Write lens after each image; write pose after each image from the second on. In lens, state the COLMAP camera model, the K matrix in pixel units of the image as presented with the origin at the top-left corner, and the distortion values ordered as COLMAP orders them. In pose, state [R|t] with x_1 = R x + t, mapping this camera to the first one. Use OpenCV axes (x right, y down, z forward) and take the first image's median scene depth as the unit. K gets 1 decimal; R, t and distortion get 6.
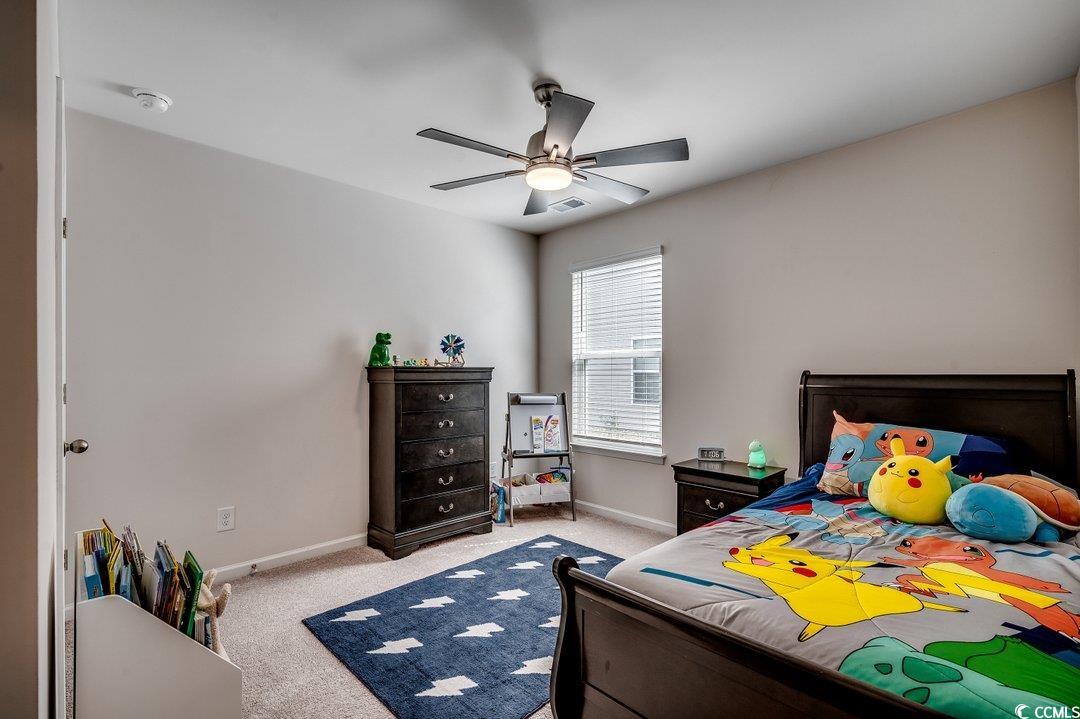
lens RADIAL K [[478.0, 0, 538.3], [0, 478.0, 368.4], [0, 0, 1]] dist [0.000487, -0.000608]
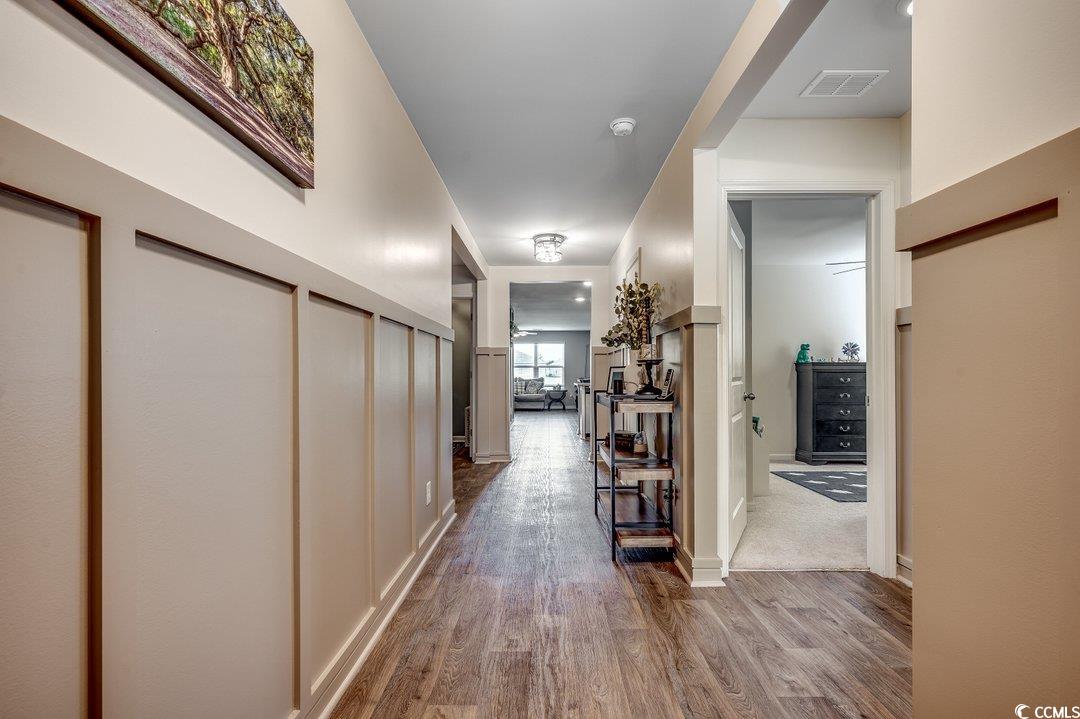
lens RADIAL K [[478.0, 0, 543.3], [0, 478.0, 373.9], [0, 0, 1]] dist [0.000487, -0.000608]
pose [[0.699149, 0.005509, -0.714954, 0.275294], [0.008193, 0.999843, 0.015716, 0.002594], [0.714929, -0.016845, 0.698994, -0.968216]]
